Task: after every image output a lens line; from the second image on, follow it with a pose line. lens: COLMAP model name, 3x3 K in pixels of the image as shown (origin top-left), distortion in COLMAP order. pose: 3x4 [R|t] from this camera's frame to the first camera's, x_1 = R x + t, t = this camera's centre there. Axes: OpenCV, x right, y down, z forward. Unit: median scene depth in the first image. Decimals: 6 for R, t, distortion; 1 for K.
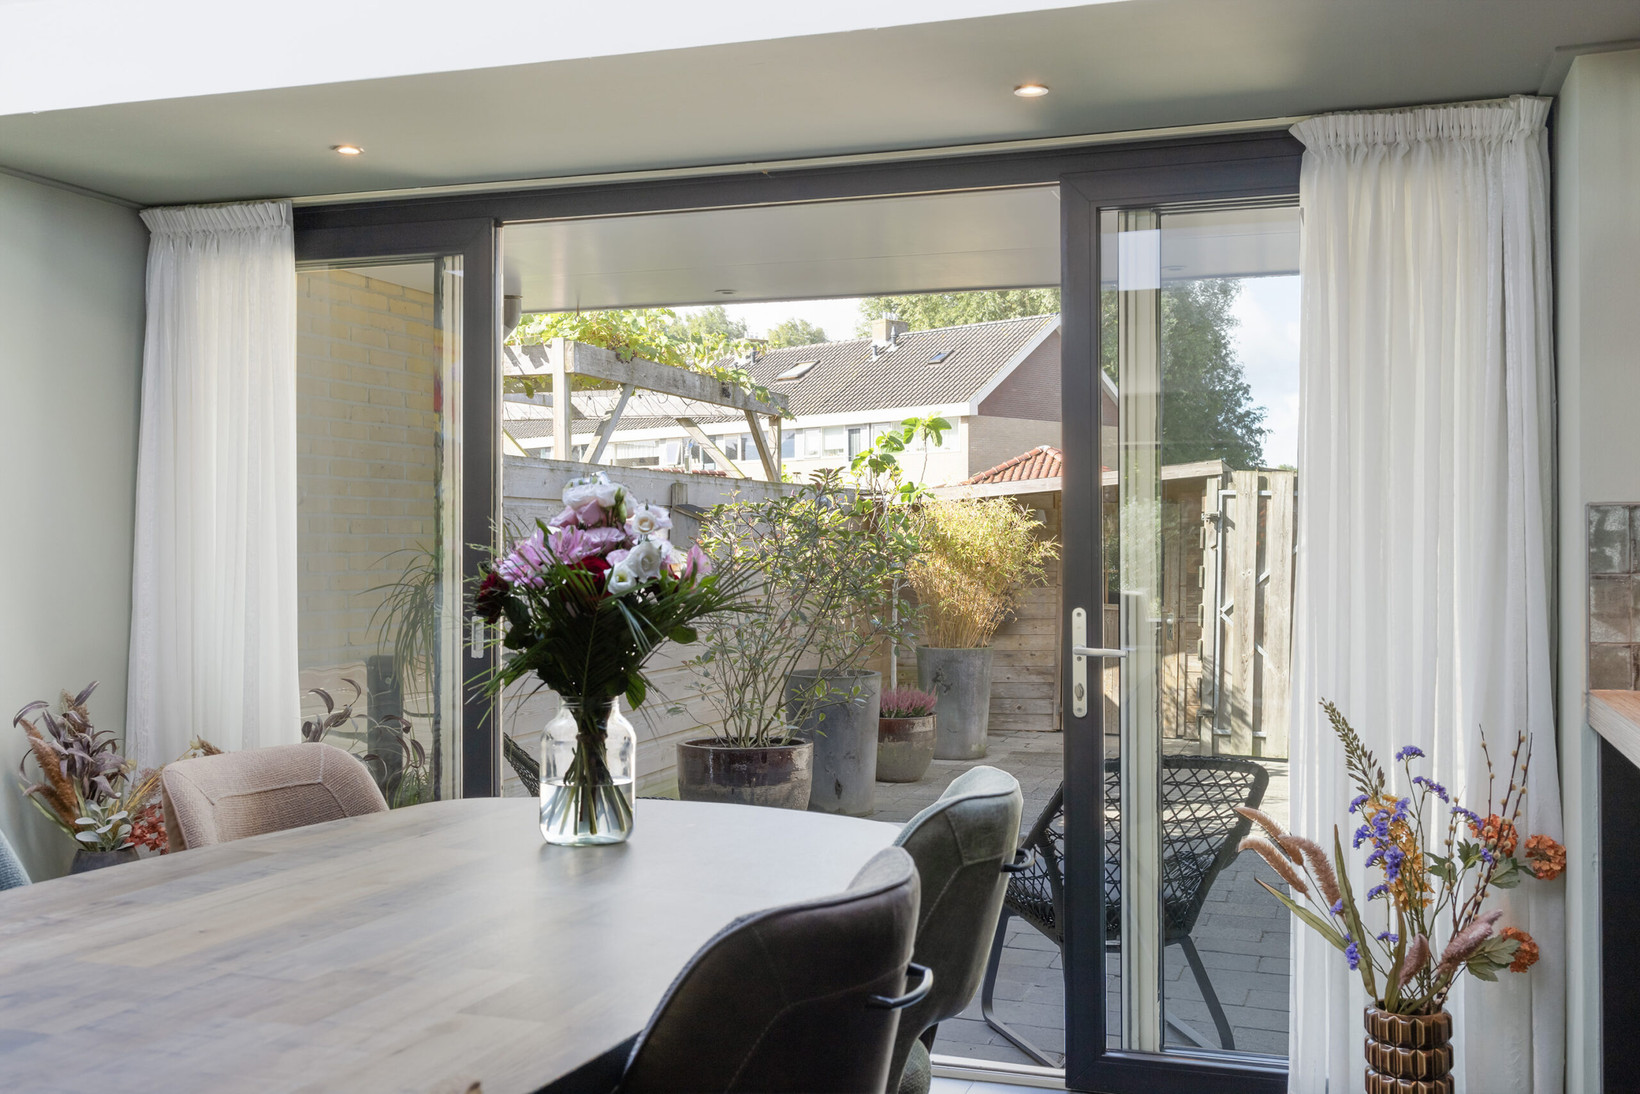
lens RADIAL K [[1620.5, 0, 817.6], [0, 1620.5, 521.9], [0, 0, 1]] dist [-0.006052, 0.003567]
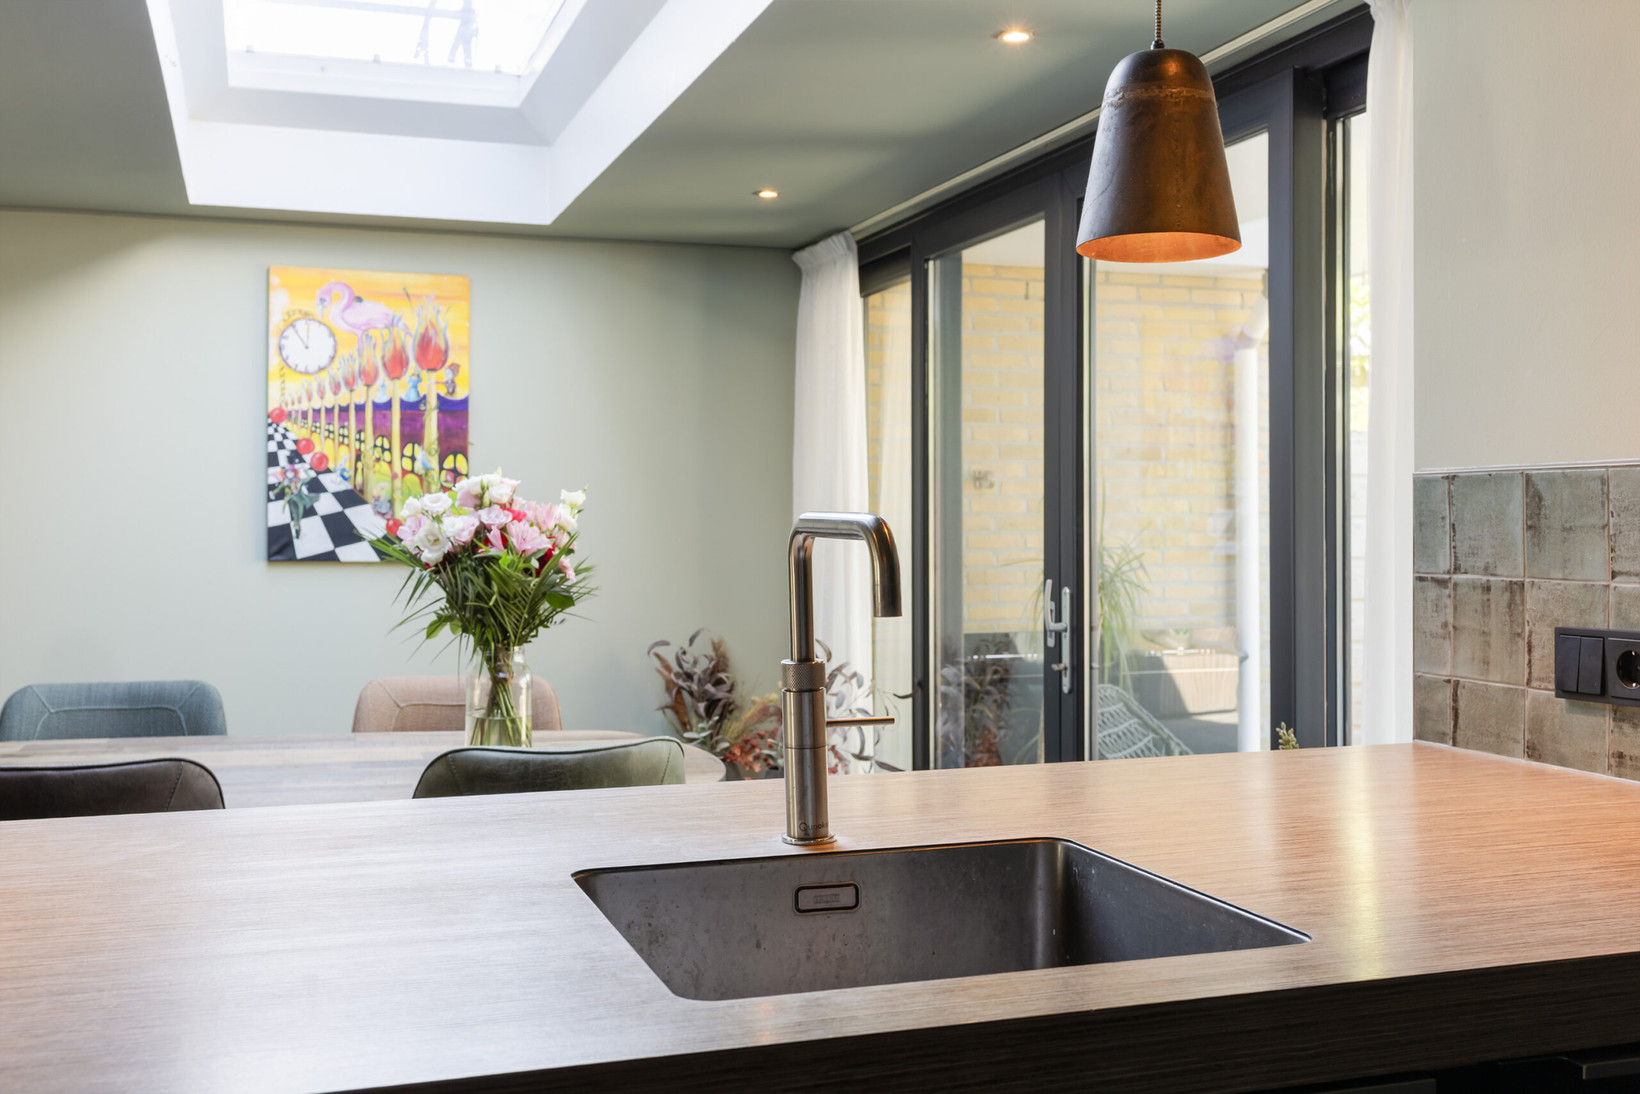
lens RADIAL K [[1620.5, 0, 817.6], [0, 1620.5, 521.9], [0, 0, 1]] dist [-0.006052, 0.003567]
pose [[0.604081, 0.002470, -0.796919, 0.677113], [0.010297, 0.999888, 0.010905, 0.000259], [0.796856, -0.014793, 0.603988, 0.296133]]
